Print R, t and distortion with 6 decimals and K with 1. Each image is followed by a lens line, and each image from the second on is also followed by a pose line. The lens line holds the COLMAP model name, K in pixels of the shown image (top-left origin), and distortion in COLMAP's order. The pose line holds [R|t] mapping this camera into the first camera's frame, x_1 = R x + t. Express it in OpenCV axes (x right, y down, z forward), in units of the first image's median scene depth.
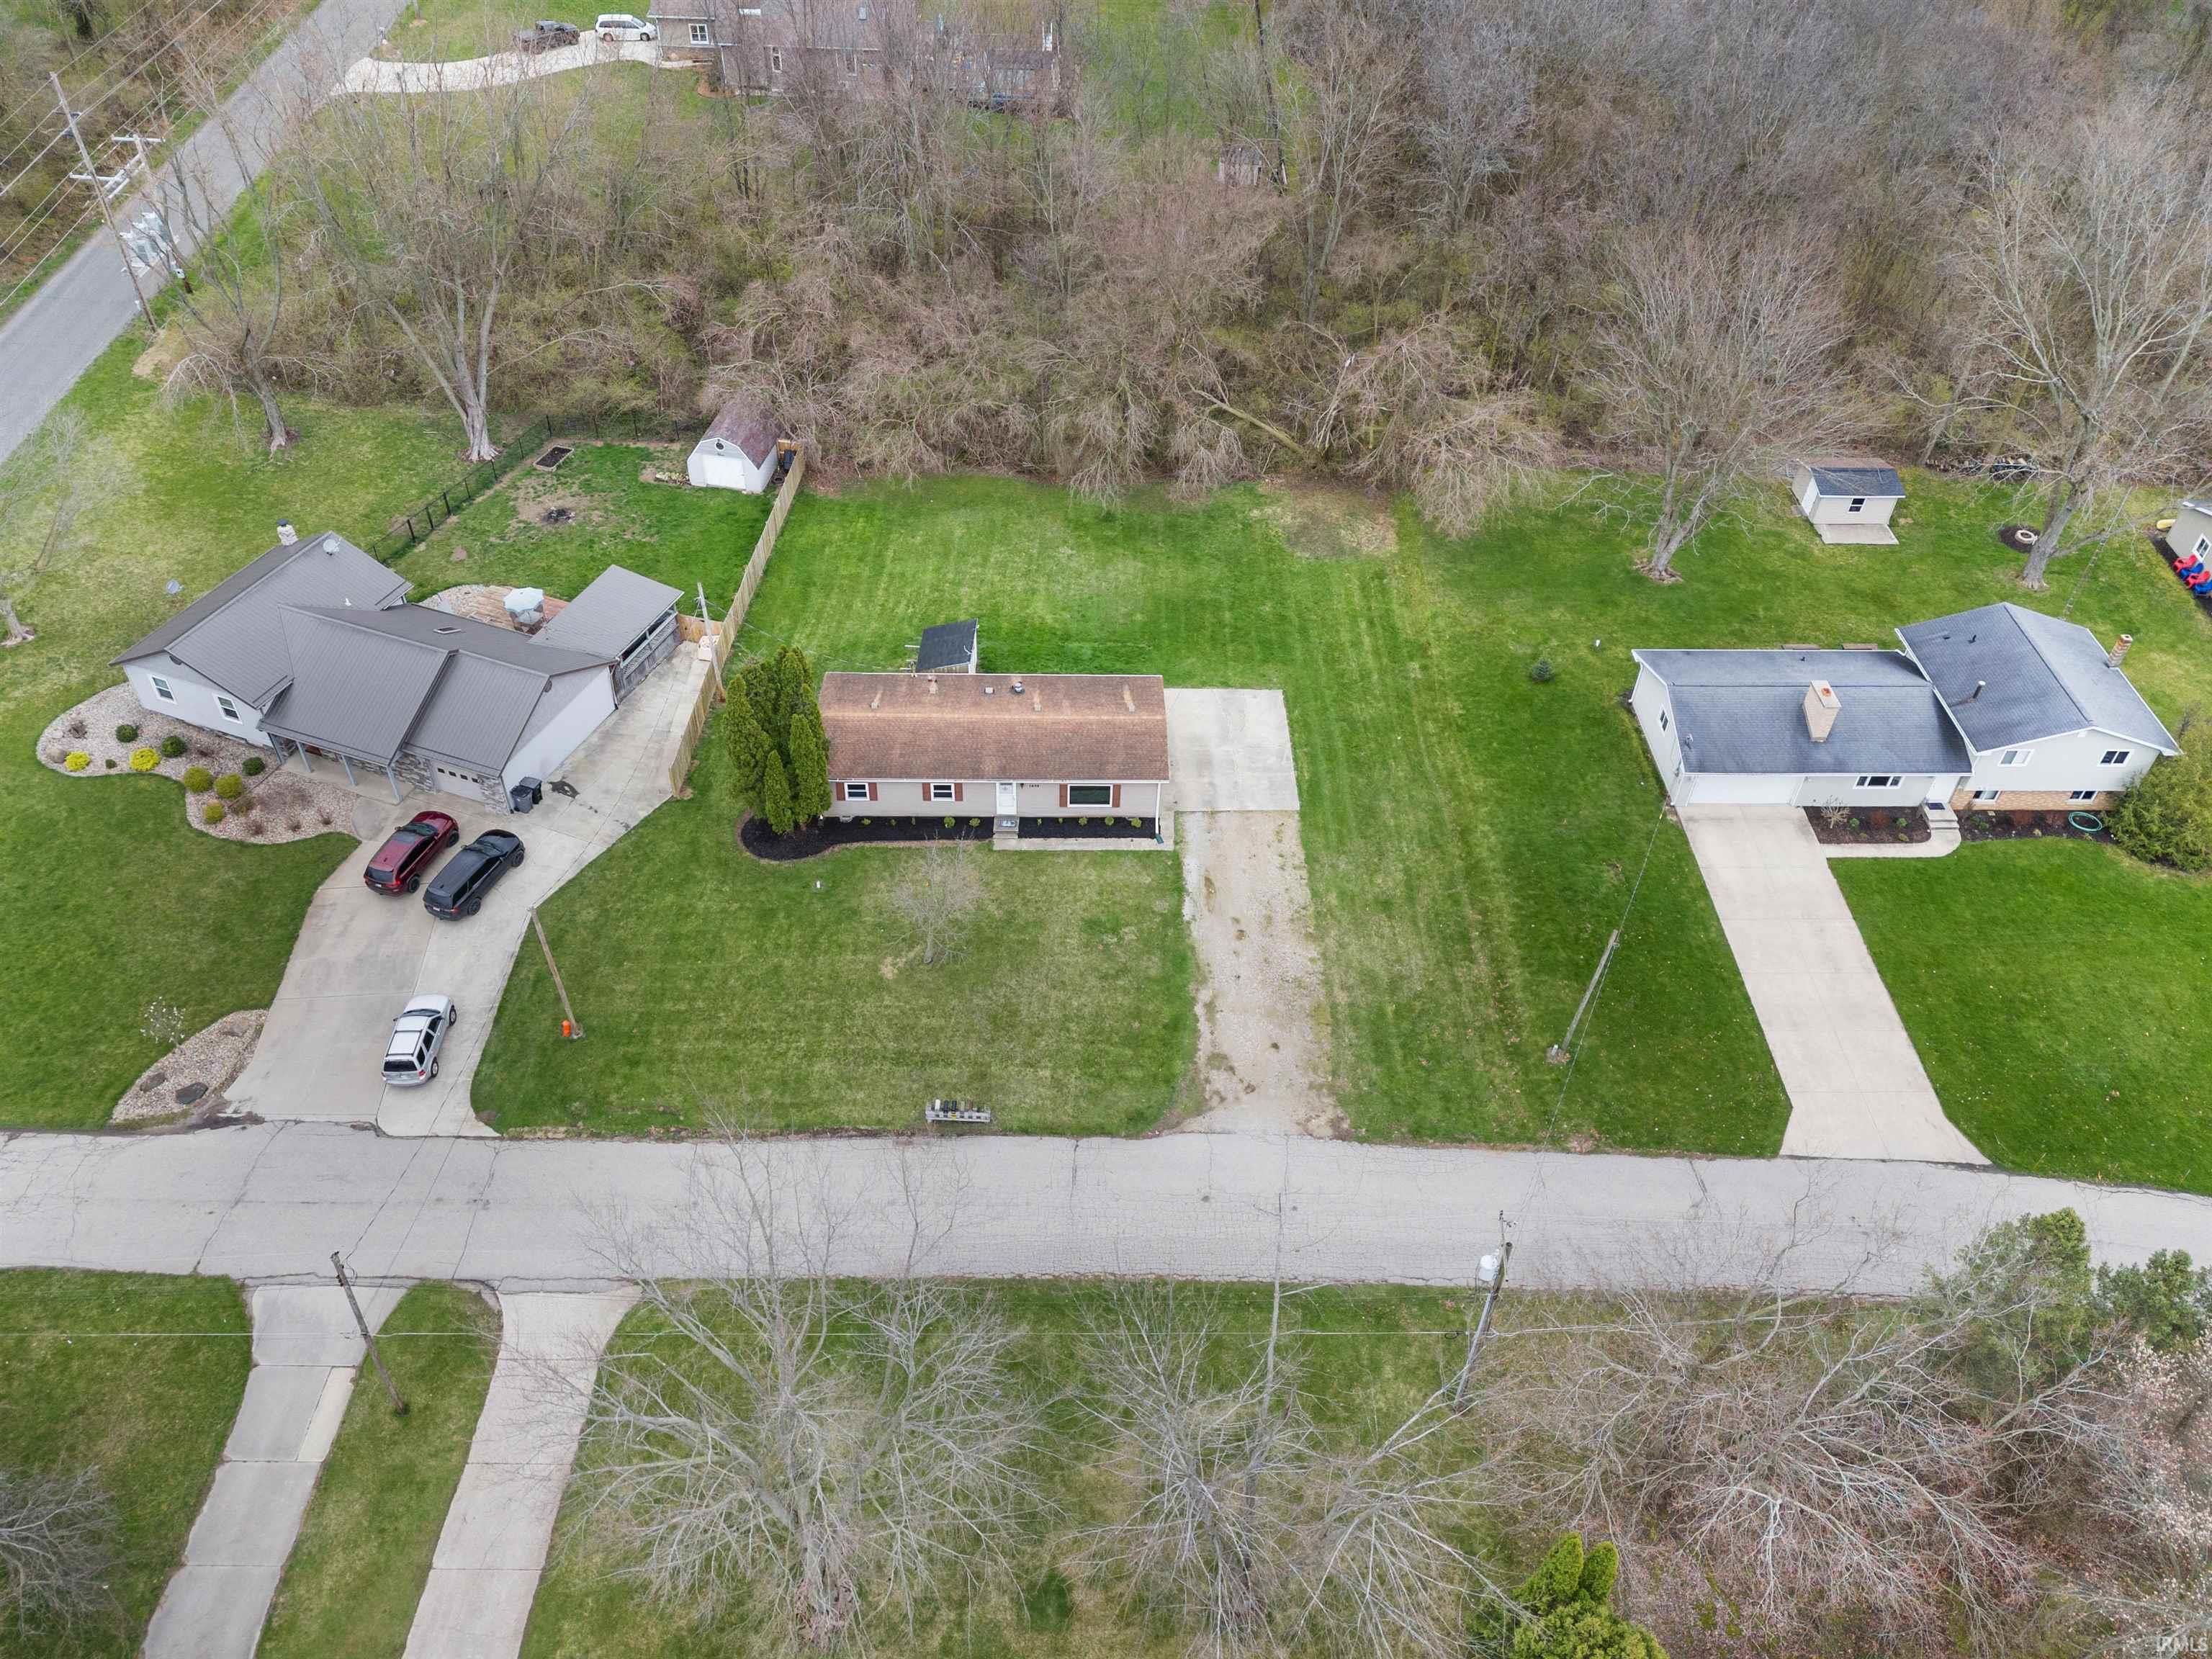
lens RADIAL K [[1623.2, 0, 1135.3], [0, 1623.2, 866.3], [0, 0, 1]] dist [0.028239, -0.009553]
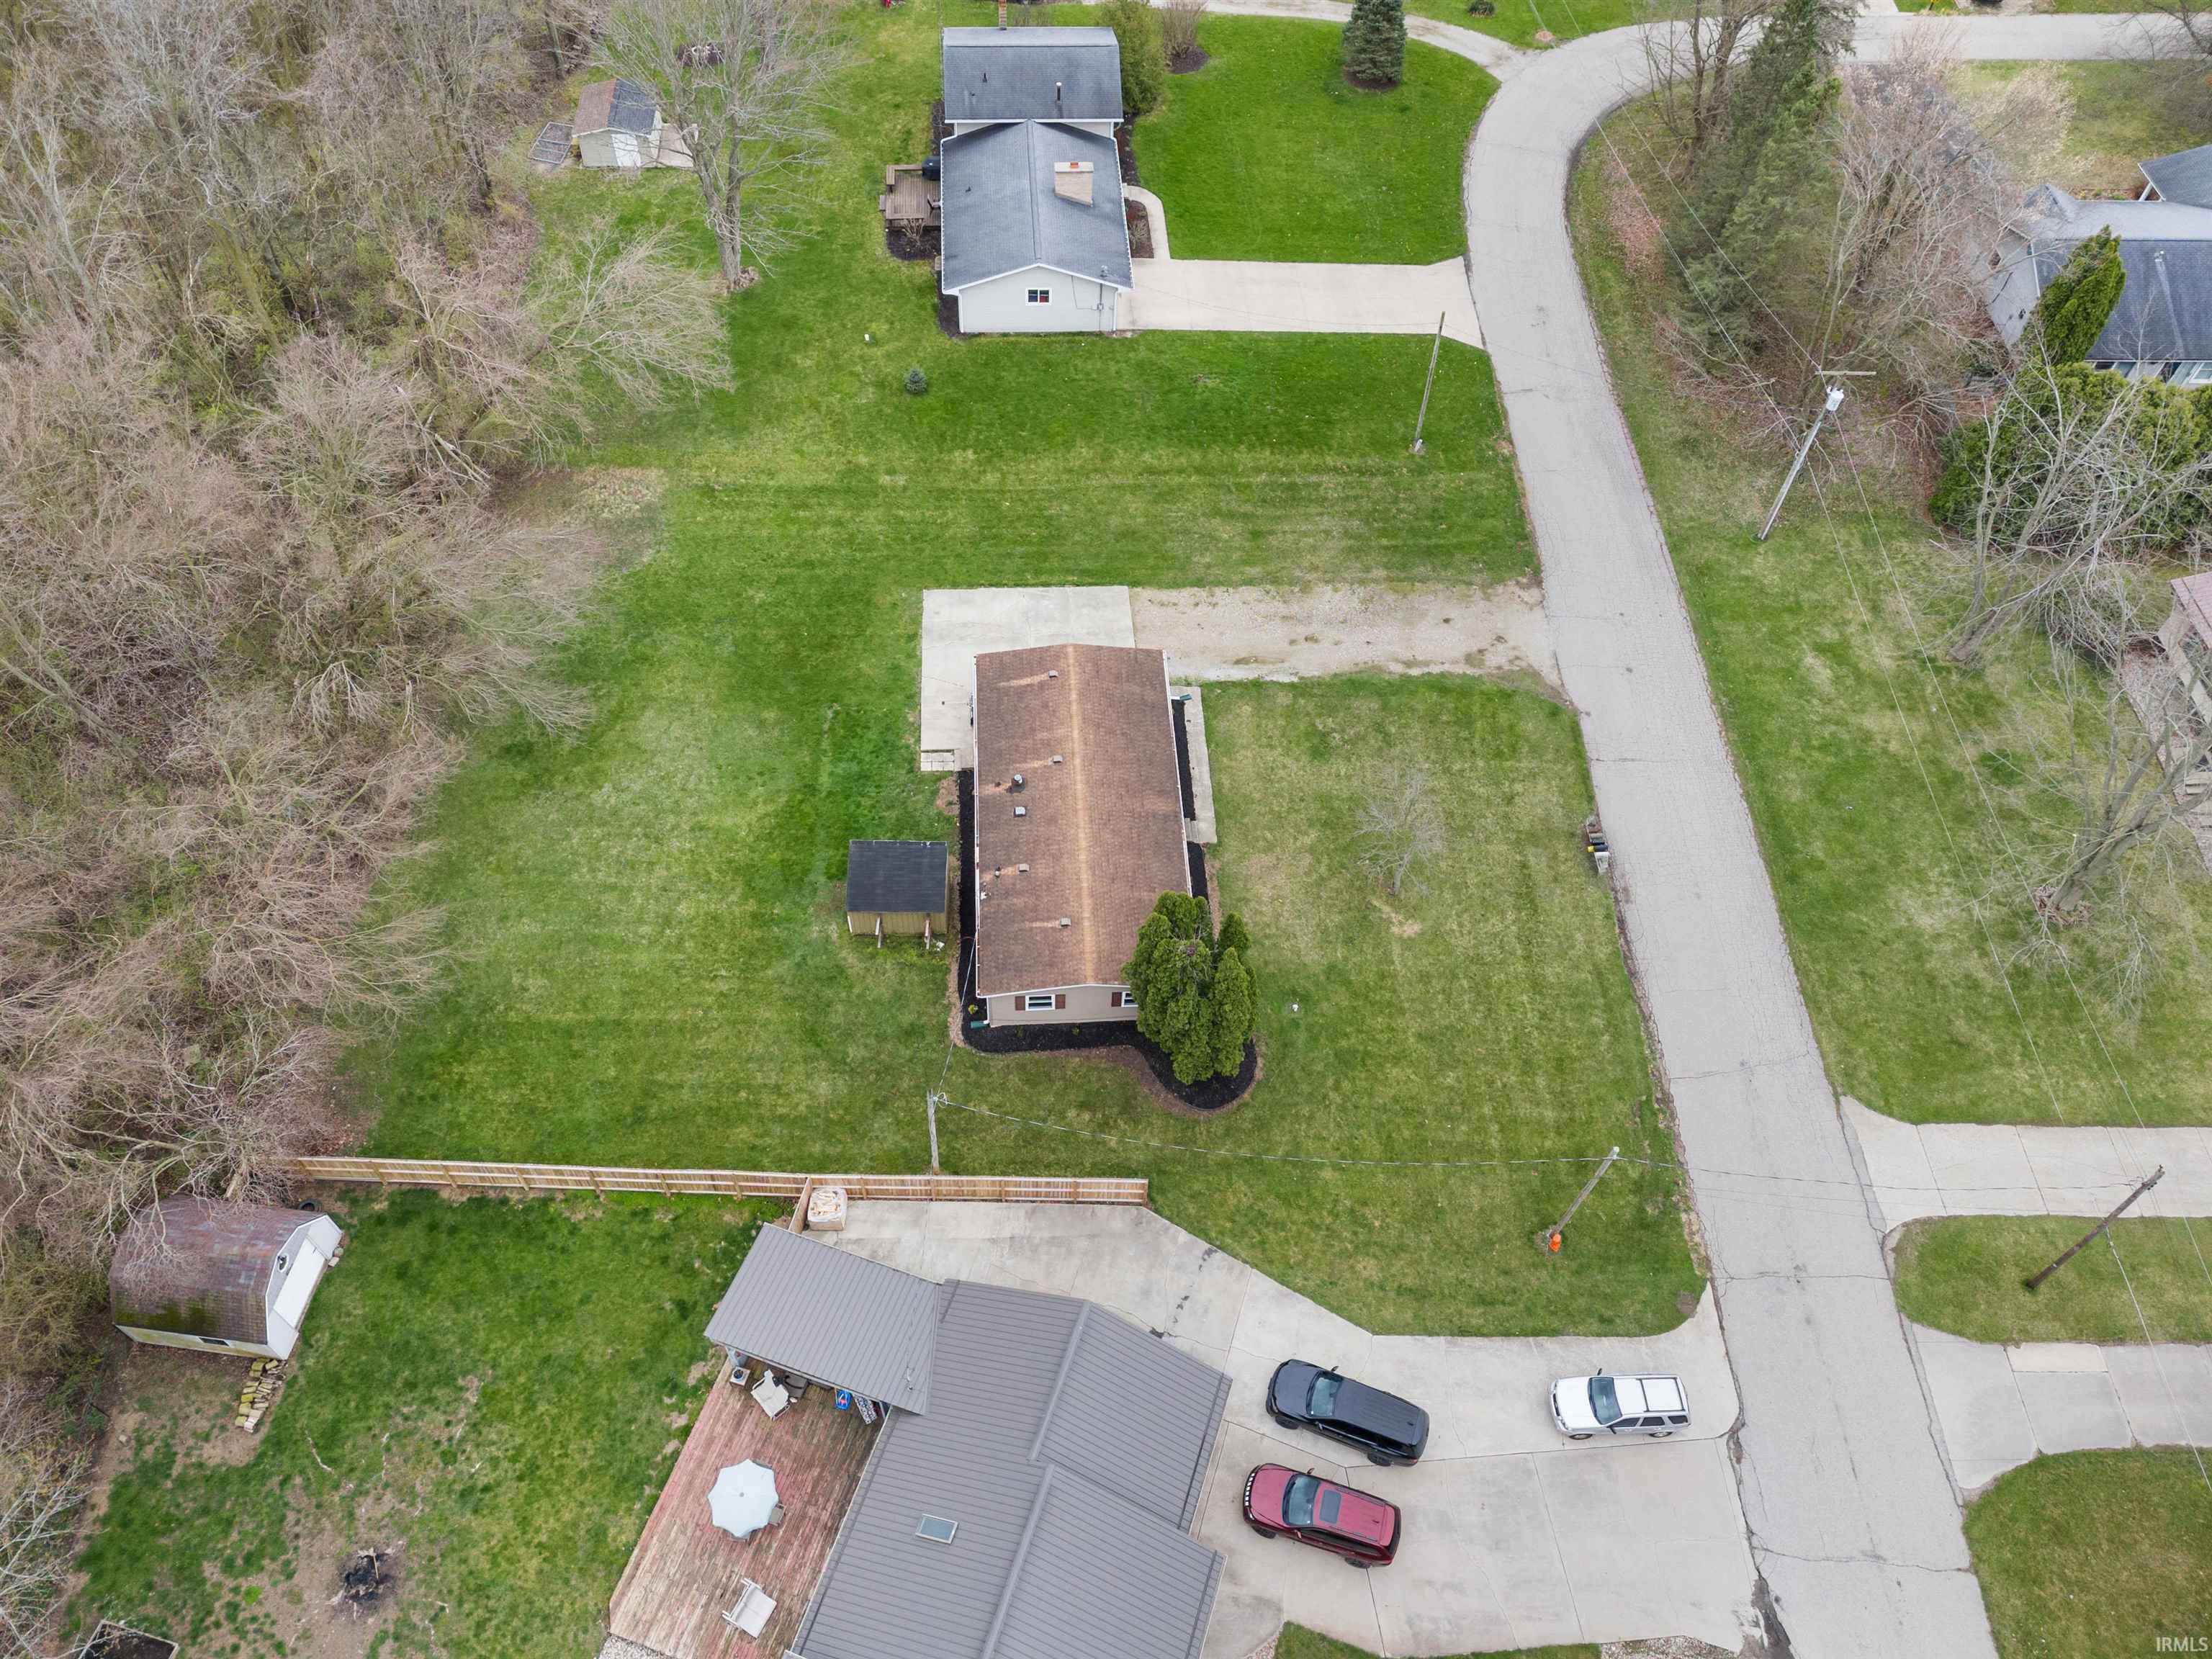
lens RADIAL K [[1623.2, 0, 1106.8], [0, 1623.2, 821.7], [0, 0, 1]] dist [0.028239, -0.009553]
pose [[-0.028962, -0.822700, 0.567737, -0.593142], [0.671249, 0.404849, 0.620904, -0.619219], [-0.740666, 0.399076, 0.540512, 0.578905]]
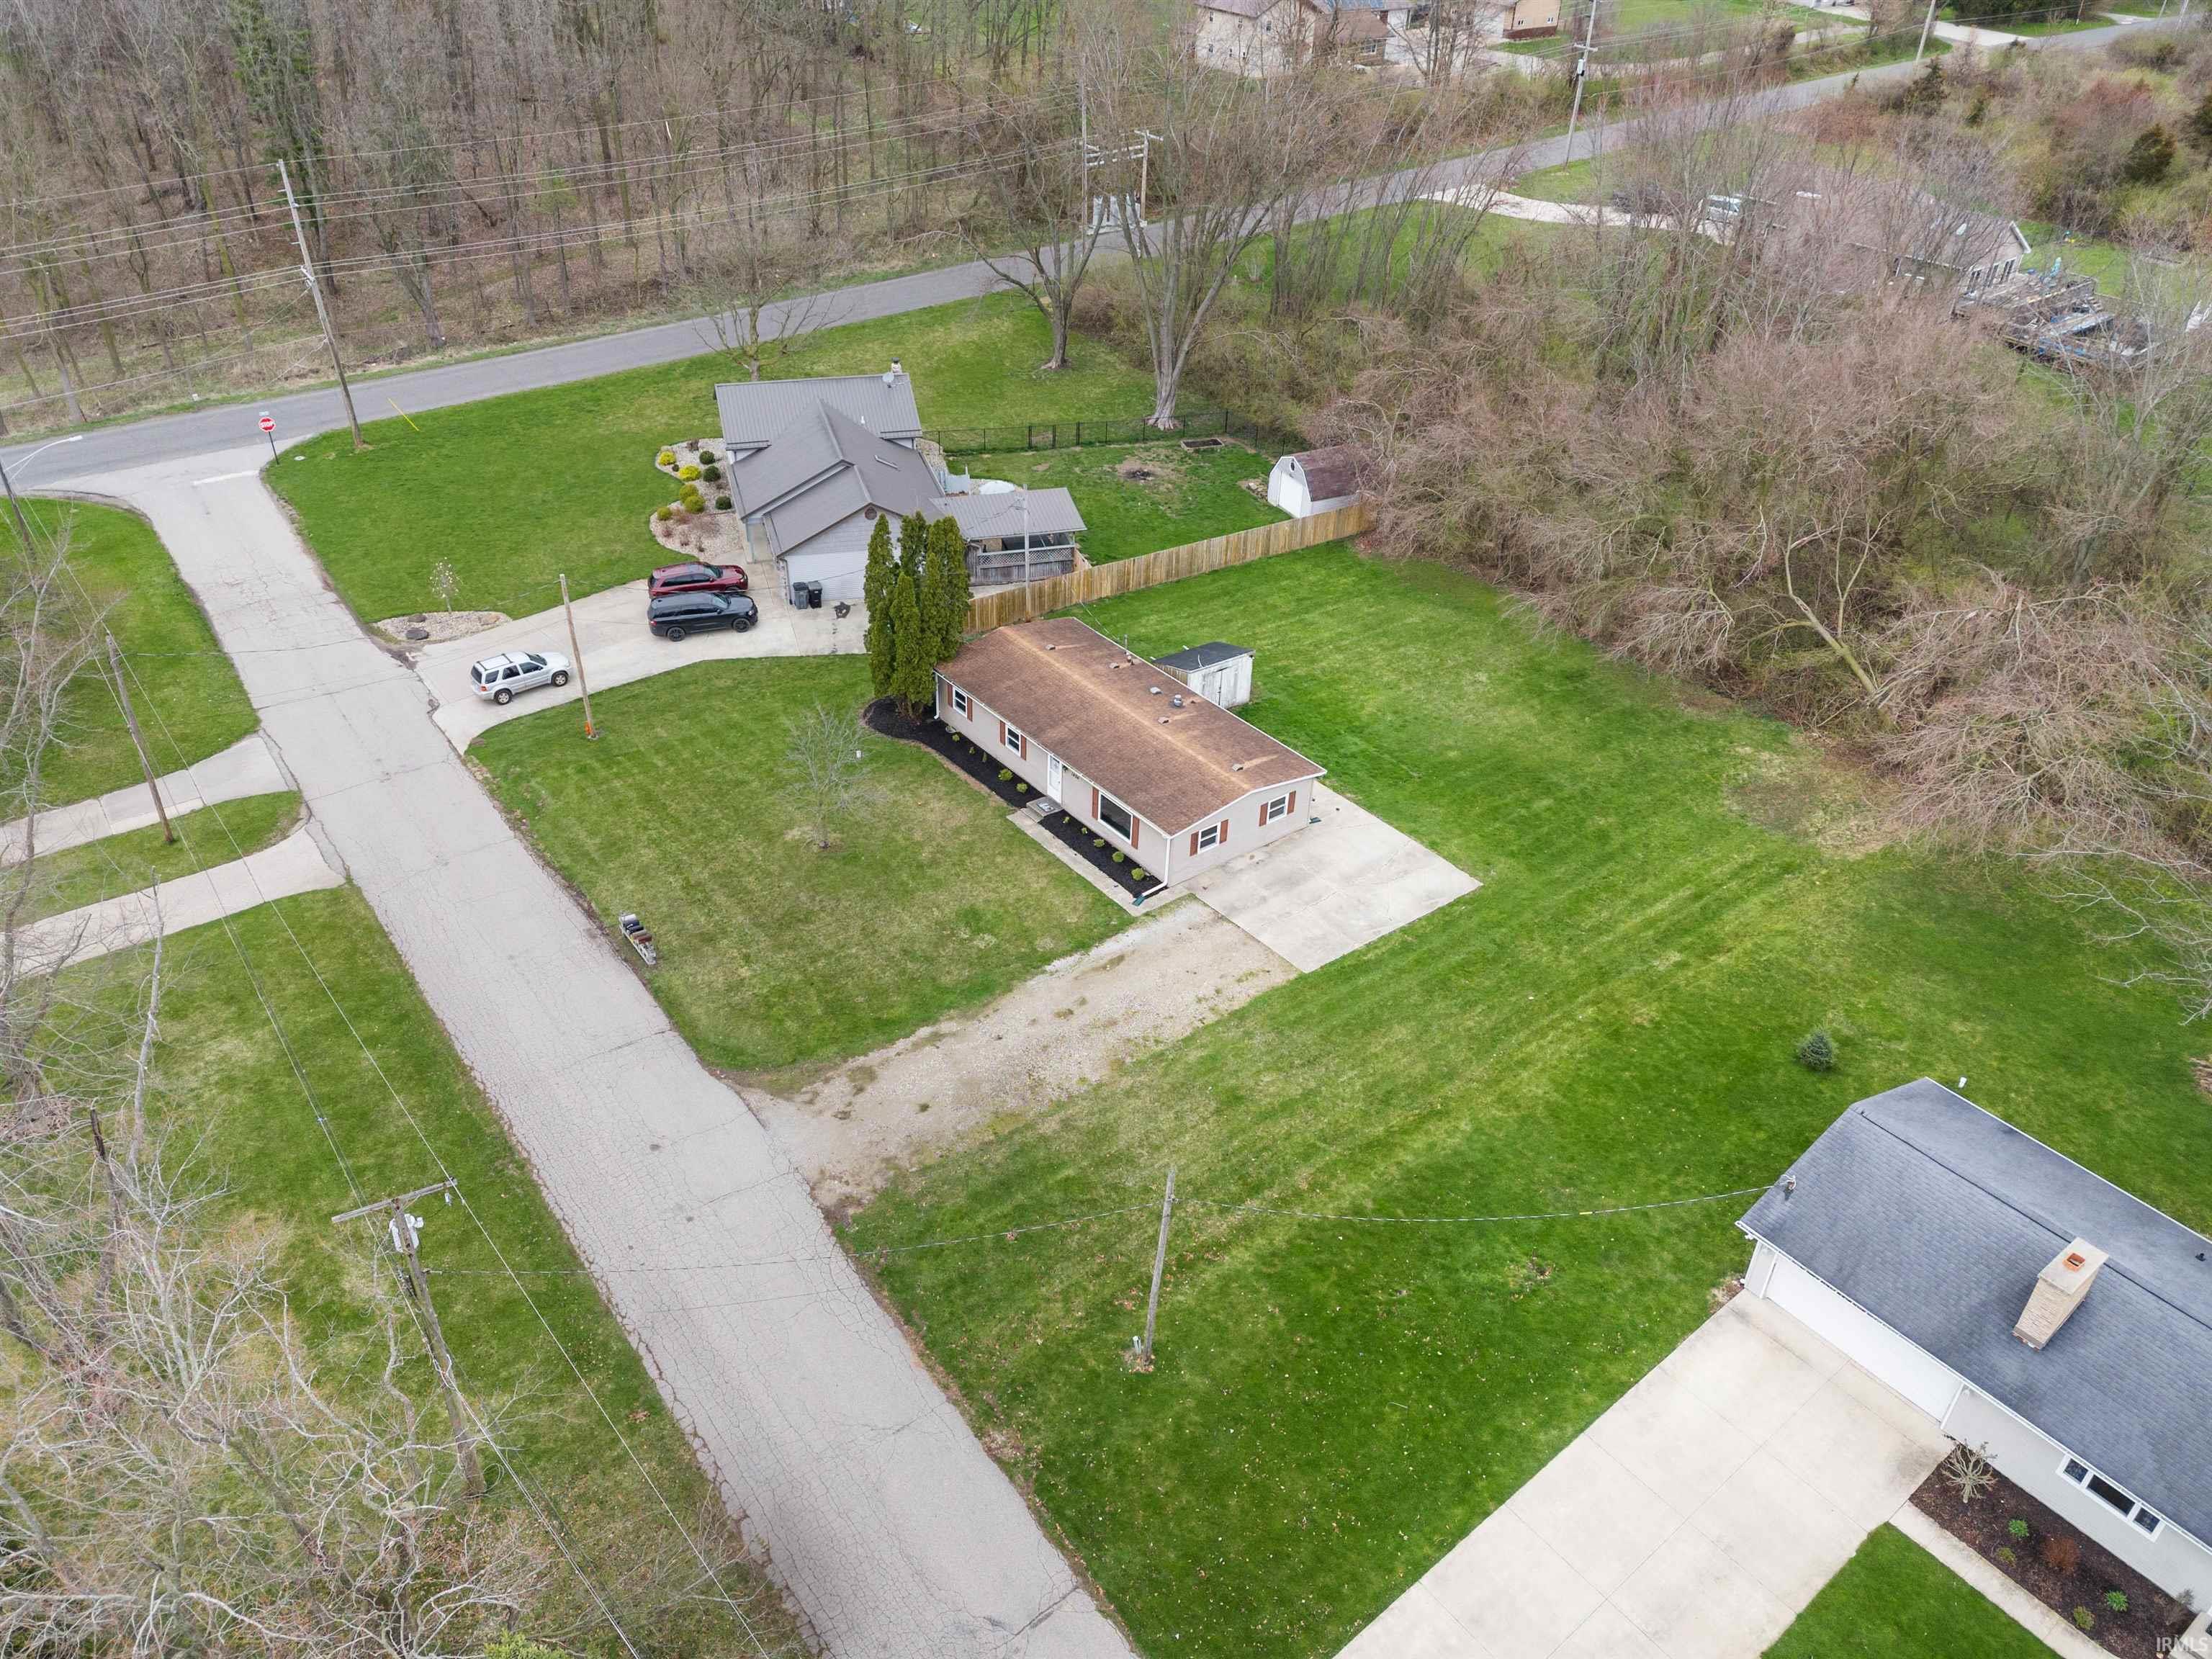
lens RADIAL K [[1623.2, 0, 1090.4], [0, 1623.2, 812.2], [0, 0, 1]] dist [0.028239, -0.009553]
pose [[0.590294, 0.428990, -0.683754, 0.550856], [-0.564844, 0.824661, 0.029759, -0.065964], [0.576632, 0.368648, 0.729105, 0.398529]]
